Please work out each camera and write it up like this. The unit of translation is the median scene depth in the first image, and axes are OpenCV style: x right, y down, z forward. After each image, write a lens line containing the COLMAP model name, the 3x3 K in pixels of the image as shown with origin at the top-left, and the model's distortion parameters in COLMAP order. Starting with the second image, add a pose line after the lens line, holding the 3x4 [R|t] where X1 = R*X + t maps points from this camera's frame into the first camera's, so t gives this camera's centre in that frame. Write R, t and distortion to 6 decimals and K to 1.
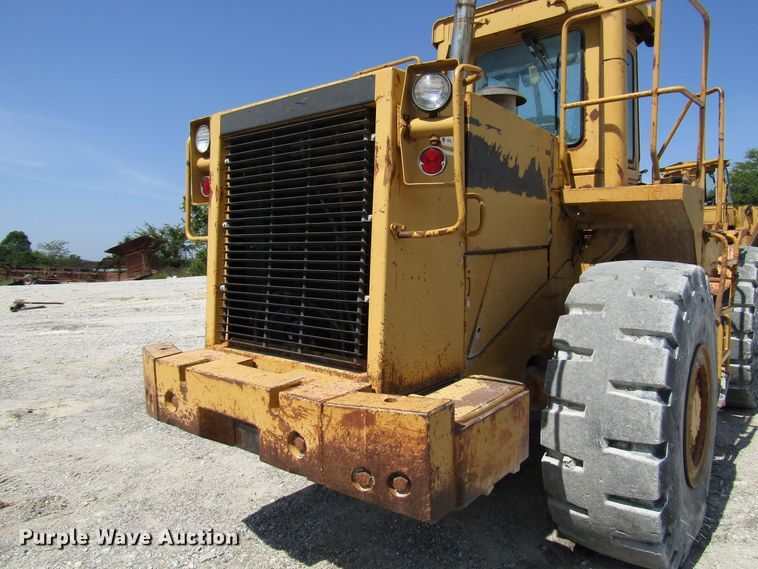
lens RADIAL K [[539.4, 0, 379.0], [0, 539.4, 284.5], [0, 0, 1]] dist [-0.011635, 0.002115]
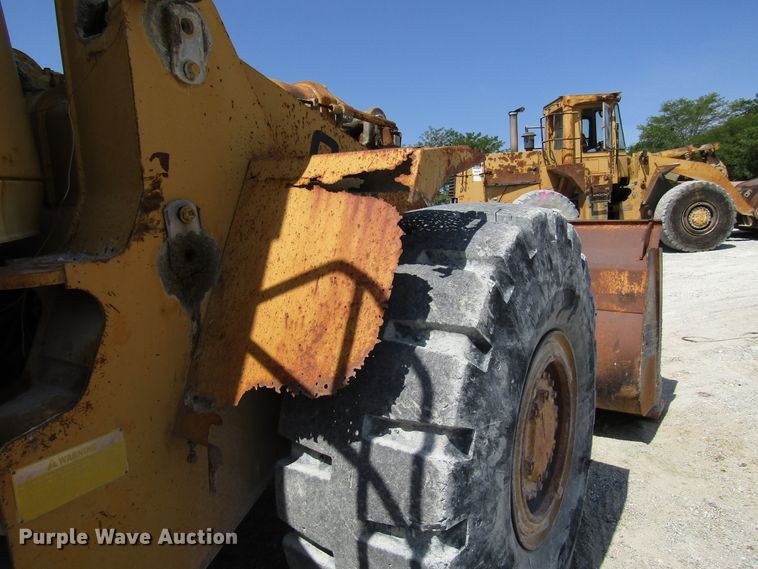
lens RADIAL K [[539.4, 0, 379.0], [0, 539.4, 284.5], [0, 0, 1]] dist [-0.011635, 0.002115]
pose [[0.993386, -0.042231, 0.106772, 1.249844], [0.035362, 0.997231, 0.065421, -0.100322], [-0.109240, -0.061213, 0.992129, 1.470354]]
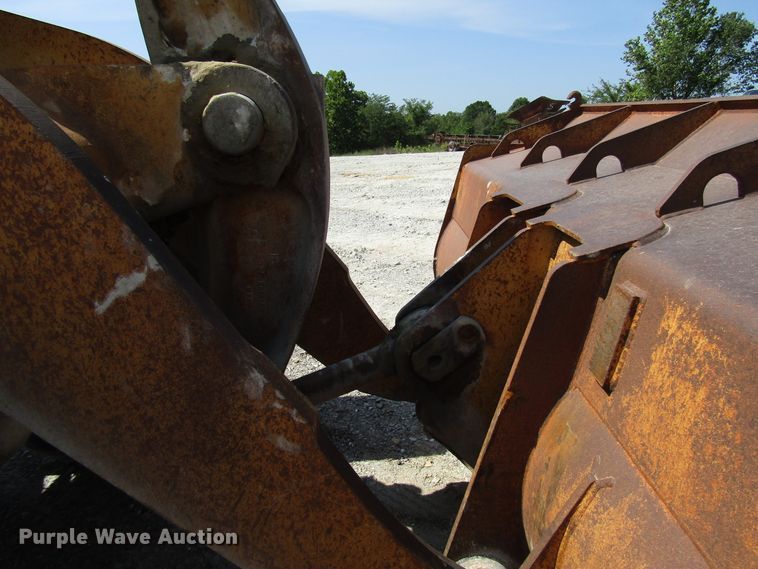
lens RADIAL K [[541.2, 0, 379.0], [0, 541.2, 284.5], [0, 0, 1]] dist [-0.004574, -0.001141]
pose [[0.649708, 0.189068, -0.736297, 1.907940], [-0.002647, 0.969134, 0.246521, -0.131944], [0.760180, -0.158218, 0.630154, 2.584662]]
